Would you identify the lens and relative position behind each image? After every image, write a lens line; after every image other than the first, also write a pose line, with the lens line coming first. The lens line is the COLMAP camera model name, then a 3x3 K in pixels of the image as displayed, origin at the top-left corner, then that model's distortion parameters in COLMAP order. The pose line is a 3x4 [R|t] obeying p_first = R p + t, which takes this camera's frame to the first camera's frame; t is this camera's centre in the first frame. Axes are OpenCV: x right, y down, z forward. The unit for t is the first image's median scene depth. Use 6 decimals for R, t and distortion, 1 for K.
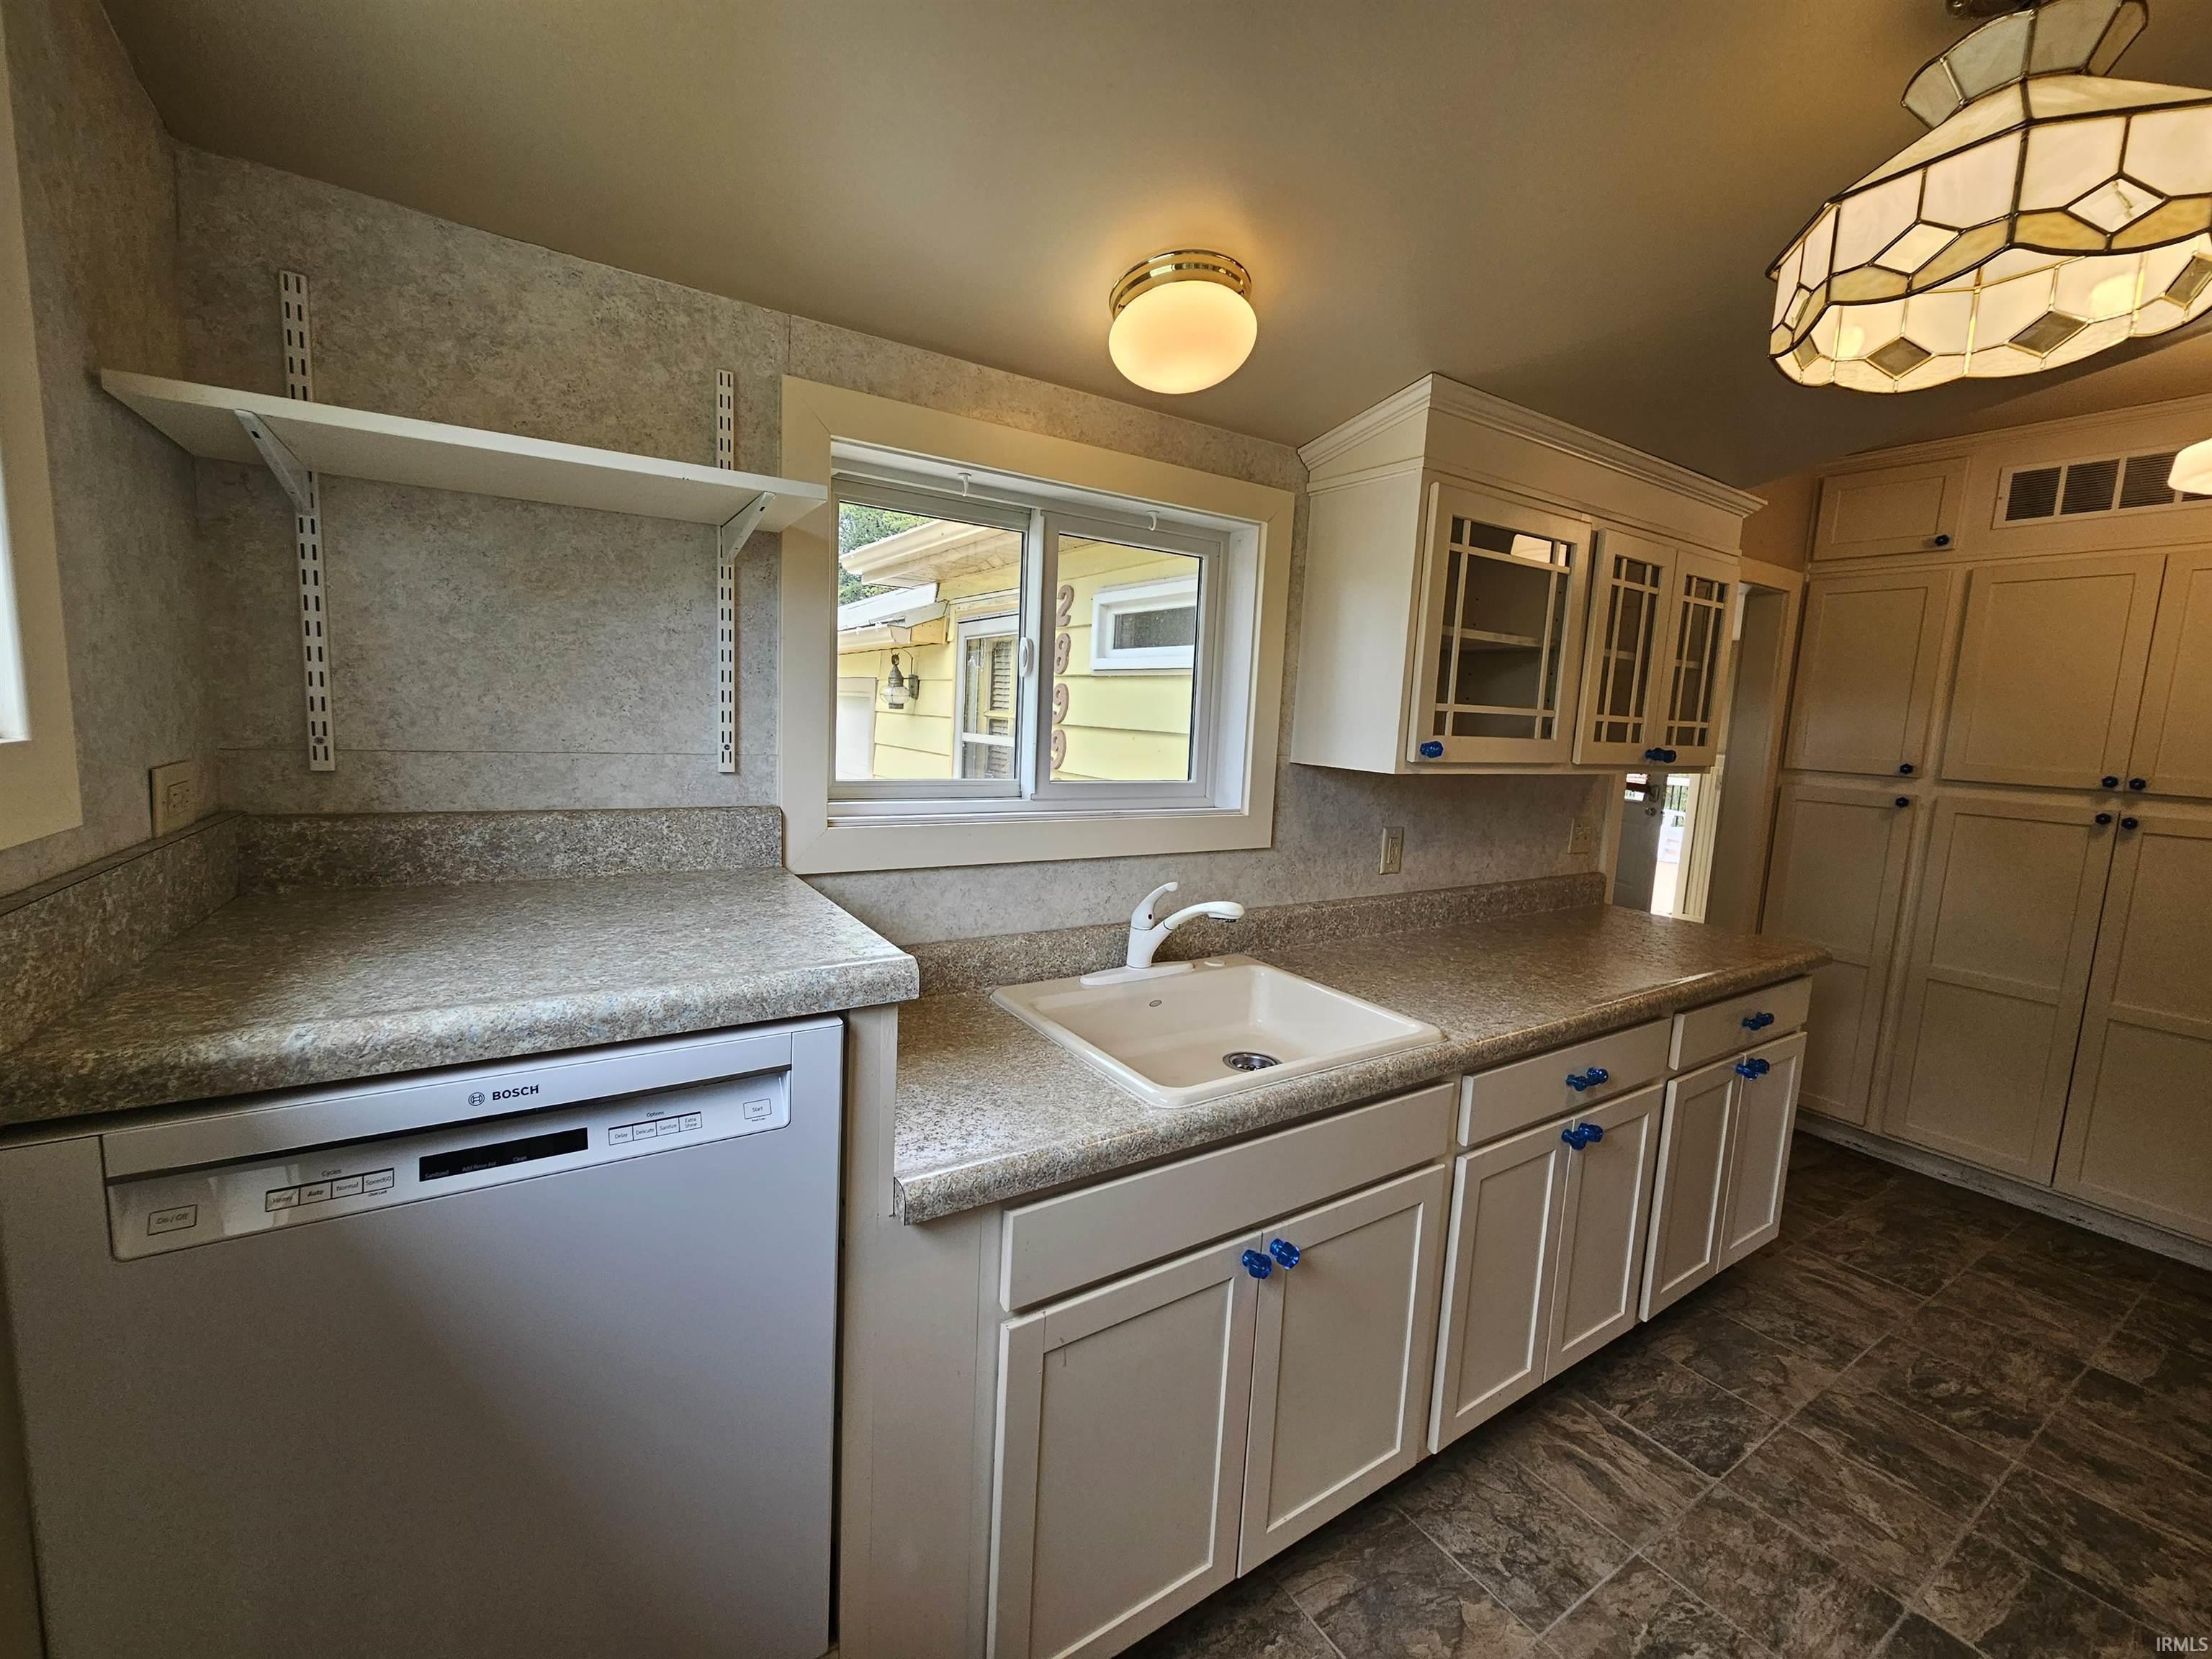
lens RADIAL K [[914.1, 0, 1102.7], [0, 914.1, 832.1], [0, 0, 1]] dist [0.004018, 0.000378]
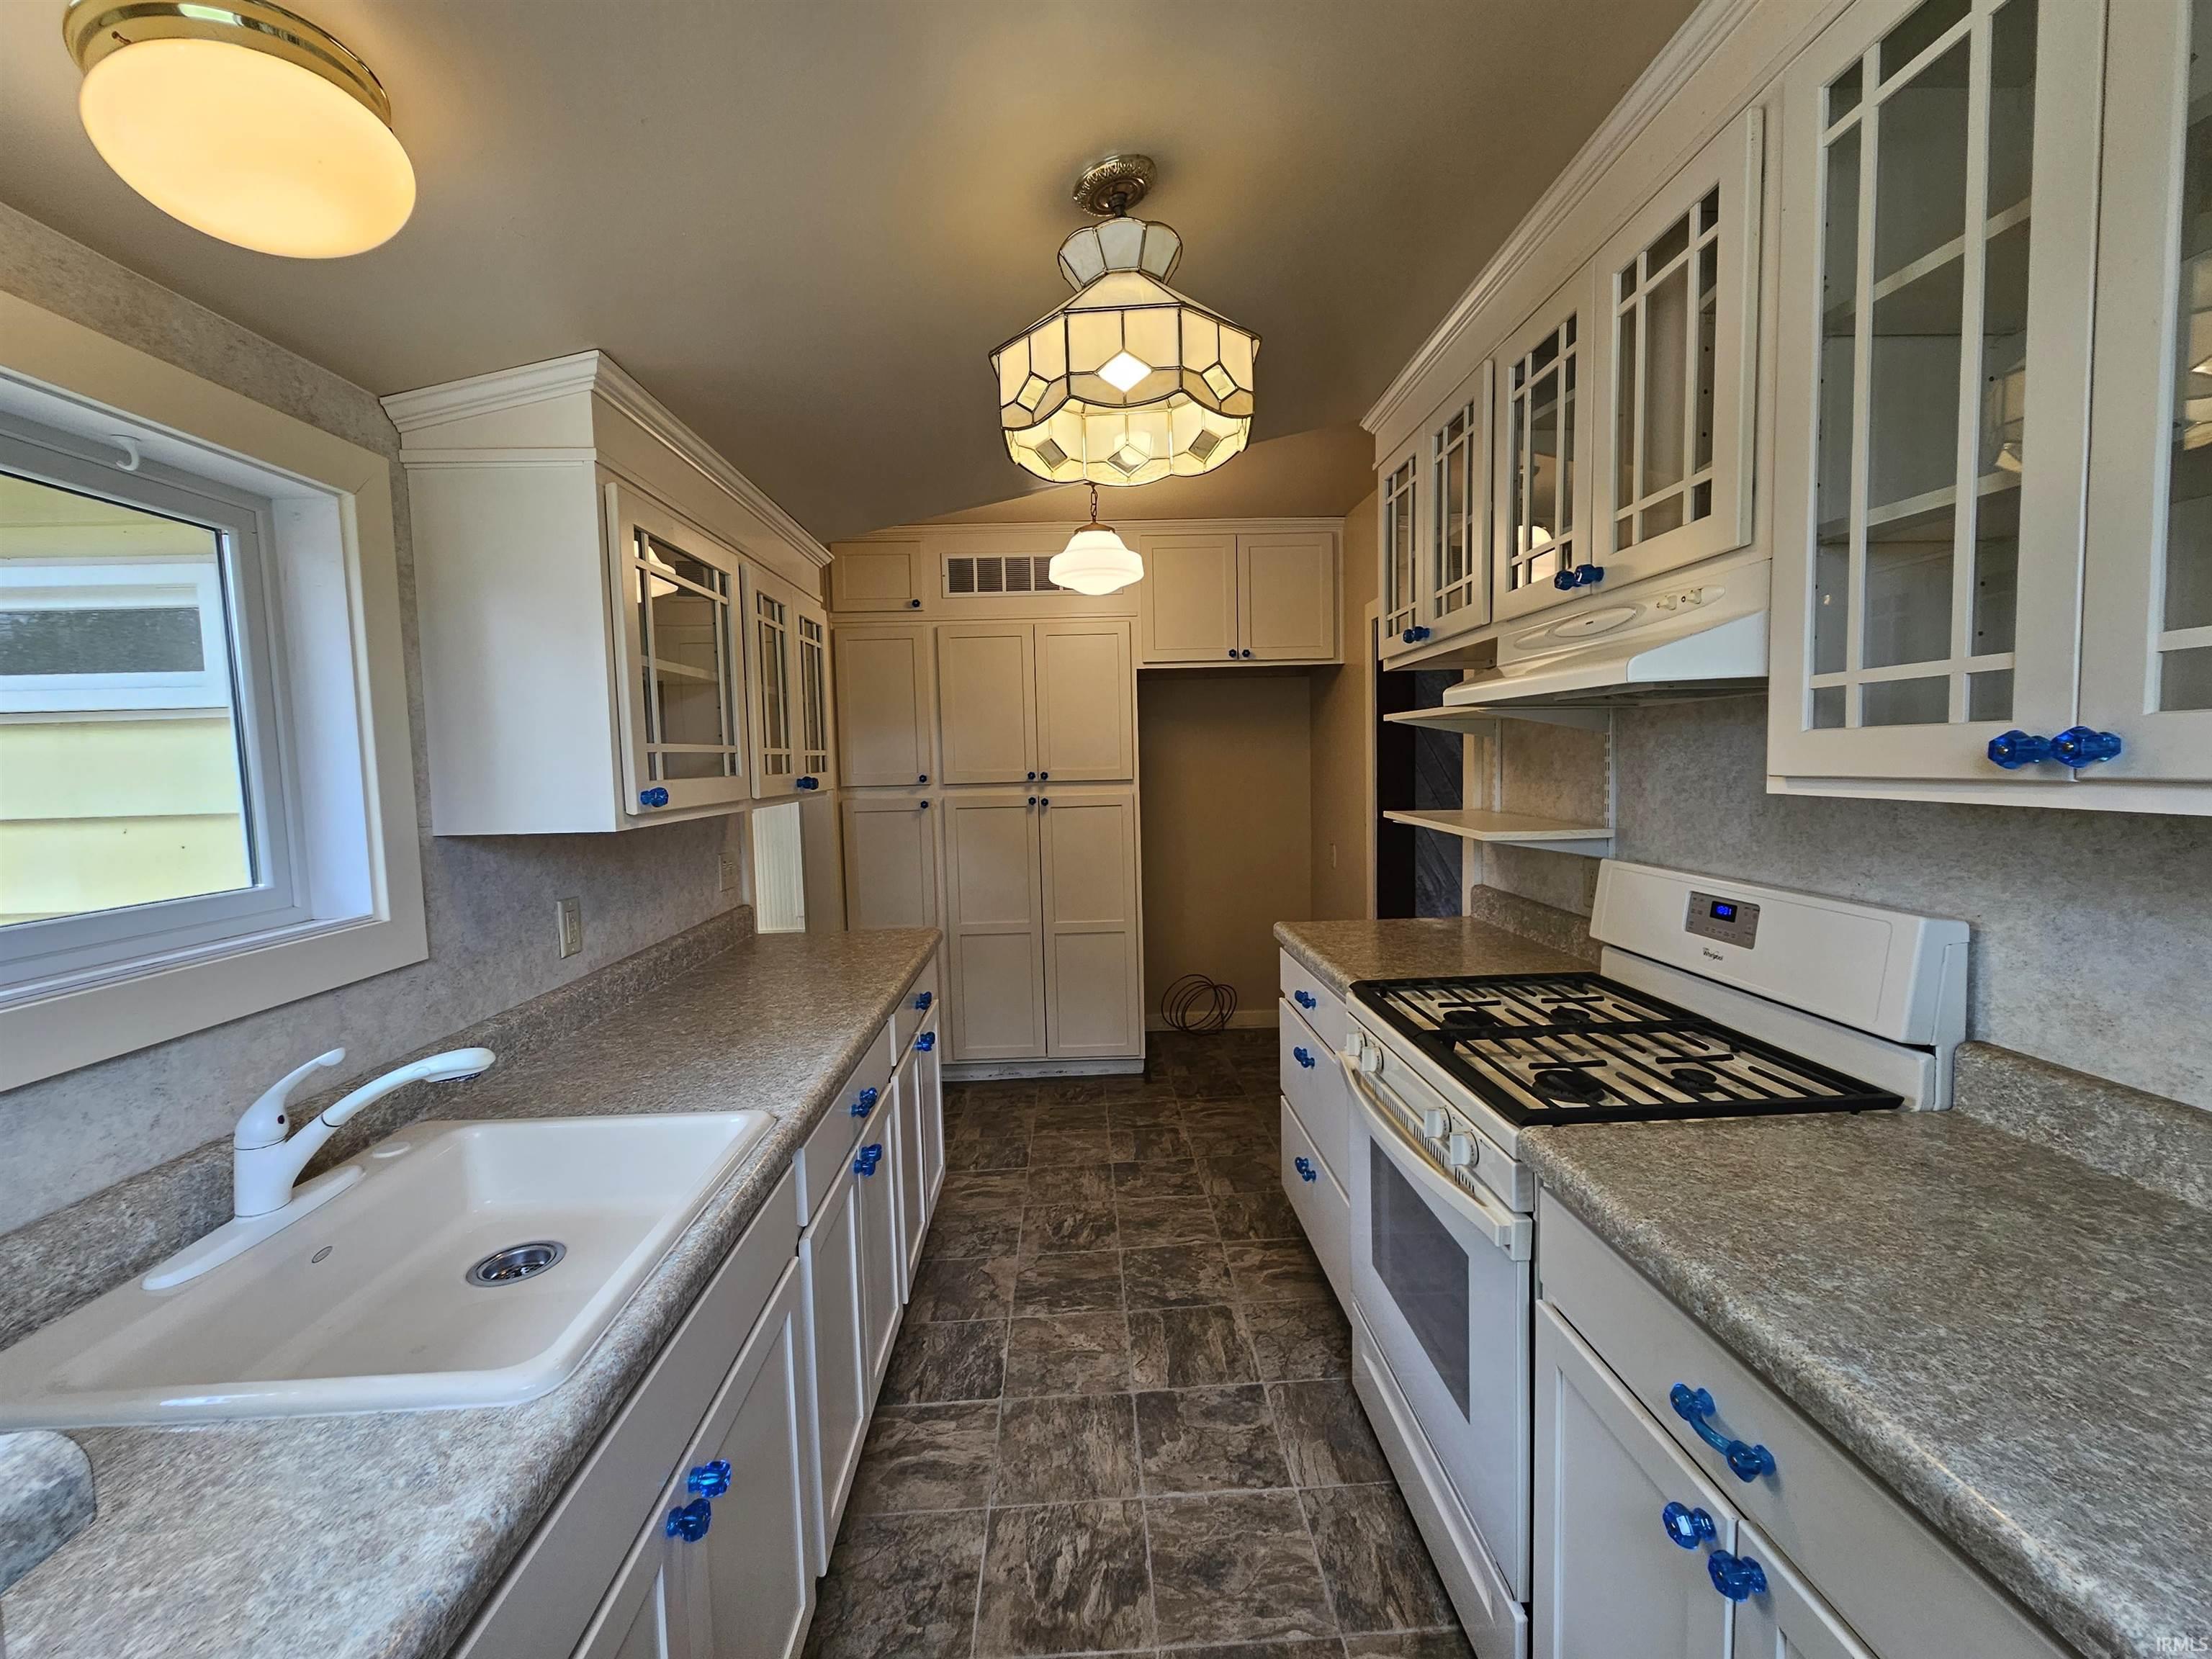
lens RADIAL K [[914.1, 0, 1097.4], [0, 914.1, 832.8], [0, 0, 1]] dist [0.004018, 0.000378]
pose [[0.519362, -0.130939, 0.844463, -0.141555], [0.163993, 0.985096, 0.051887, -0.033052], [-0.838671, 0.111538, 0.533094, 0.195709]]
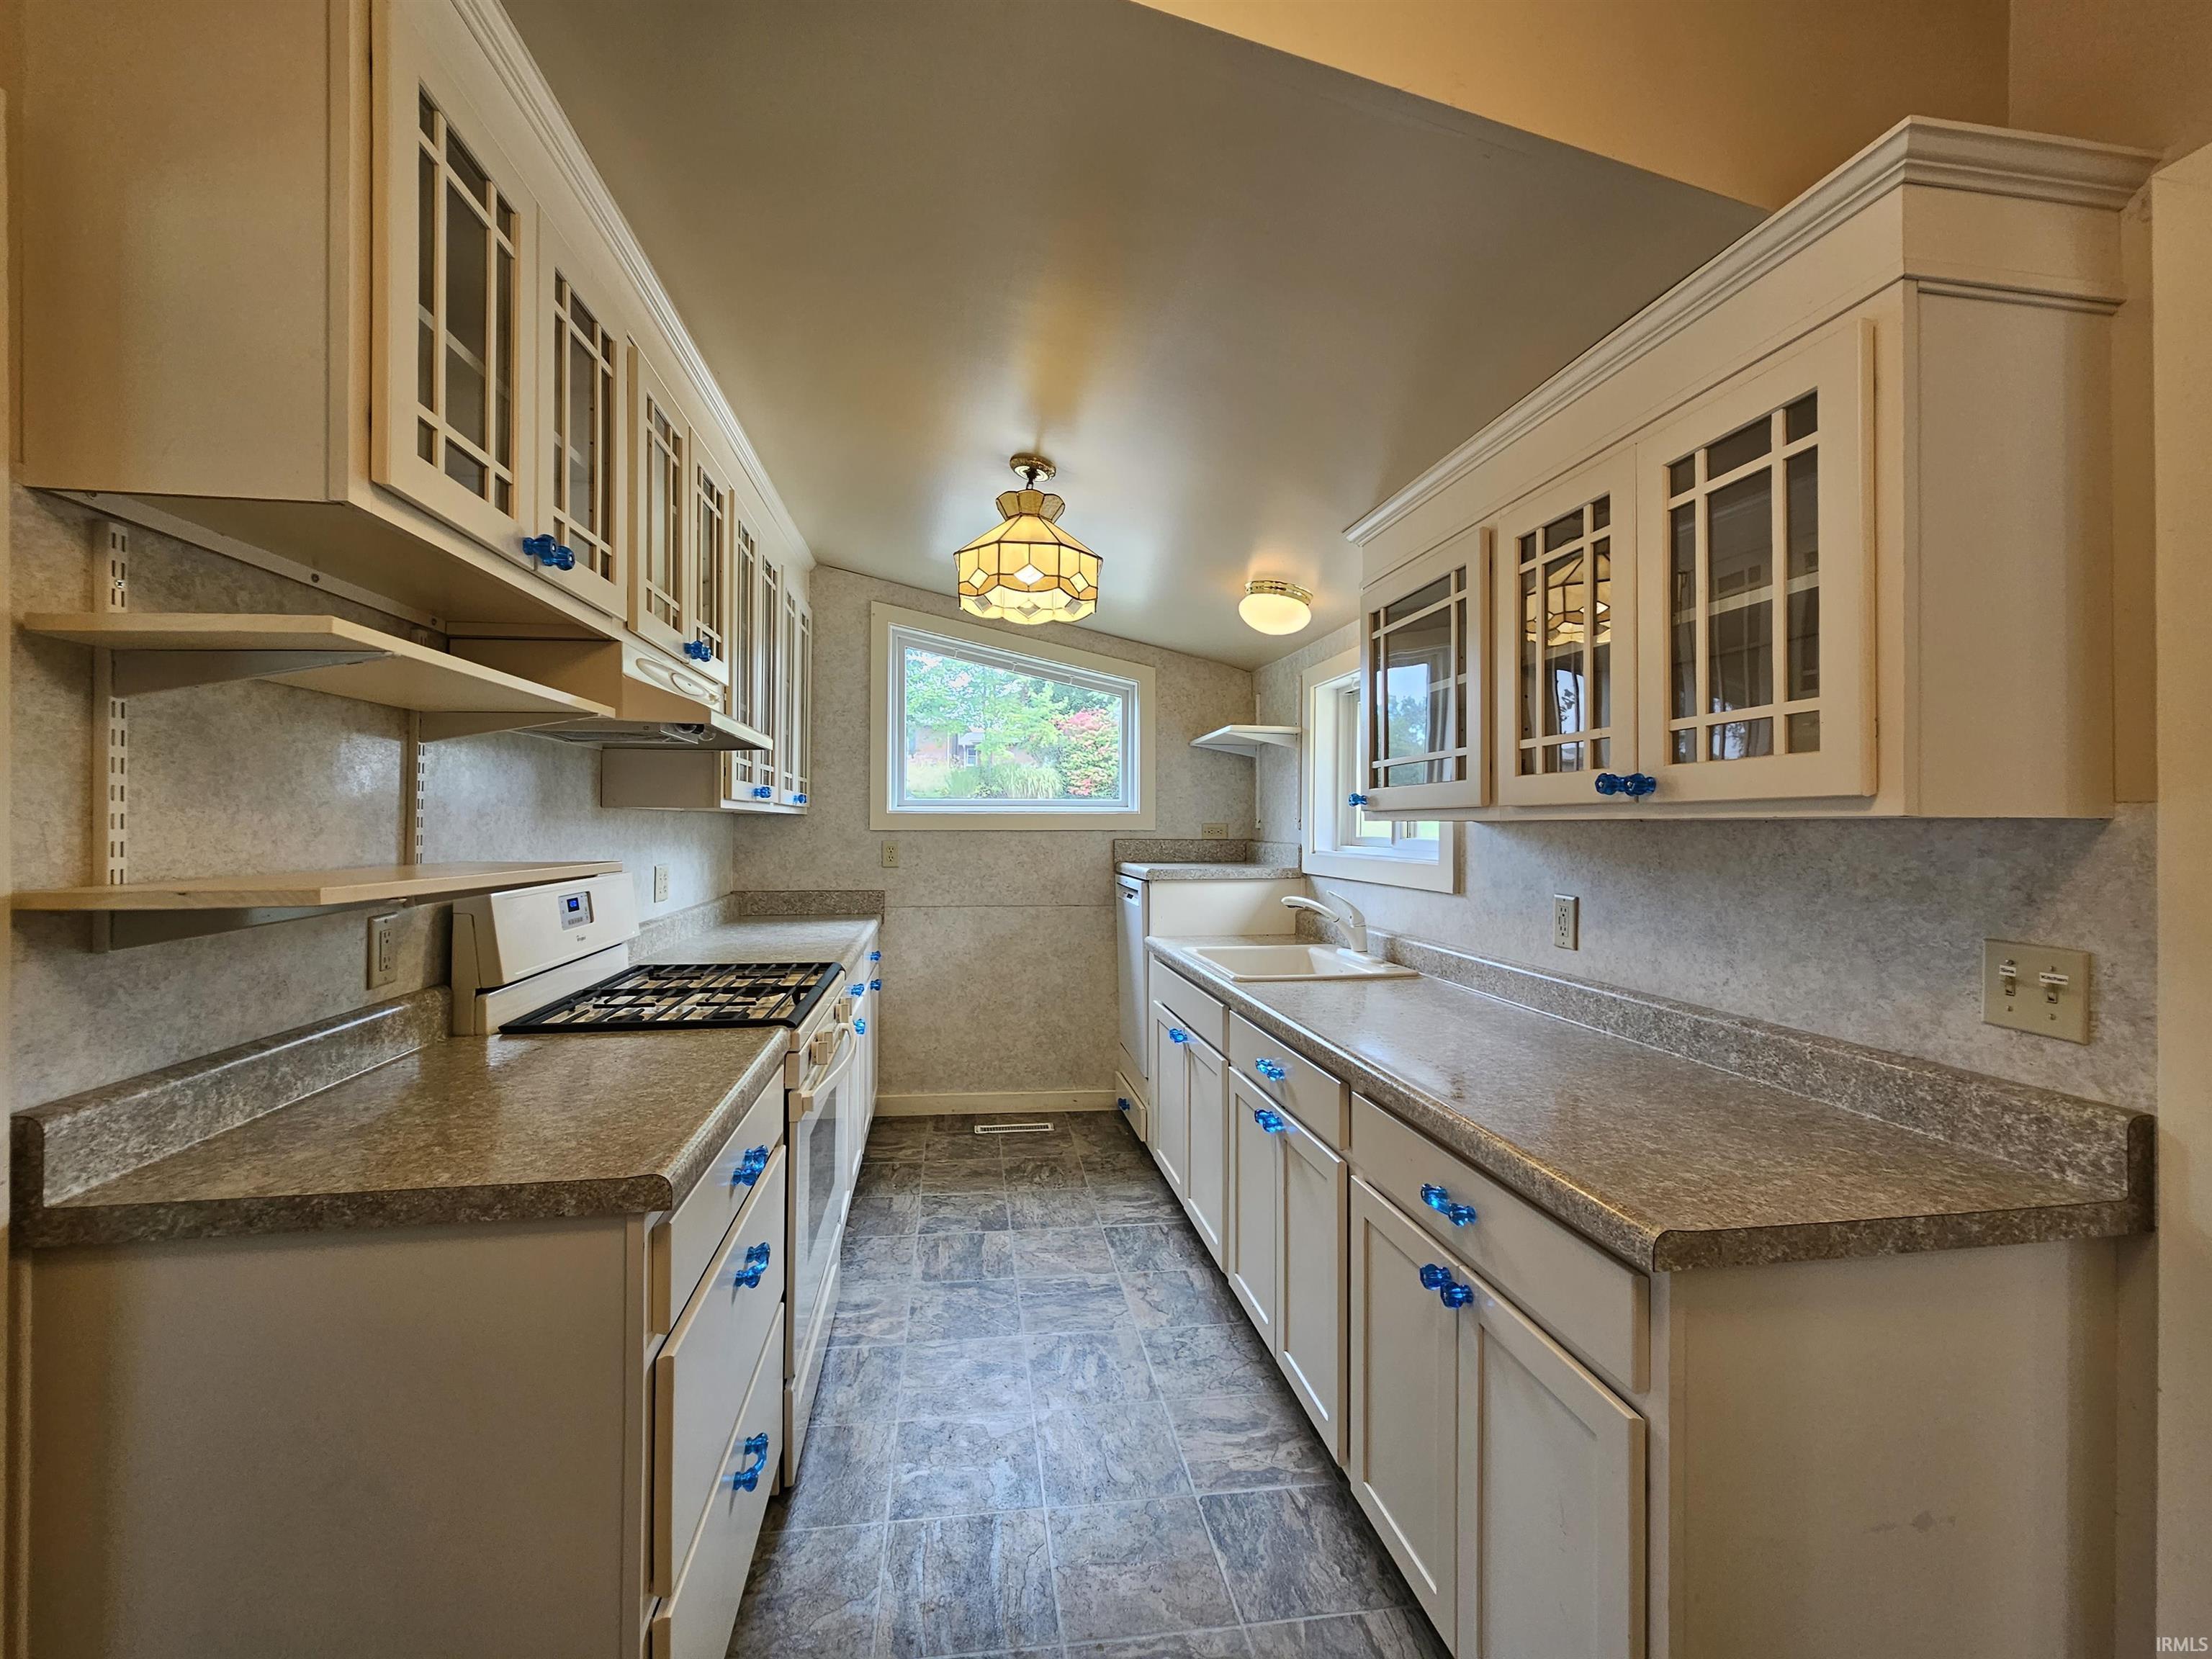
lens RADIAL K [[914.1, 0, 1089.1], [0, 914.1, 819.8], [0, 0, 1]] dist [0.004018, 0.000378]
pose [[-0.417170, -0.053073, -0.907278, 1.600149], [-0.144178, 0.989516, 0.008411, -0.020059], [0.897319, 0.134319, -0.420448, 1.165567]]
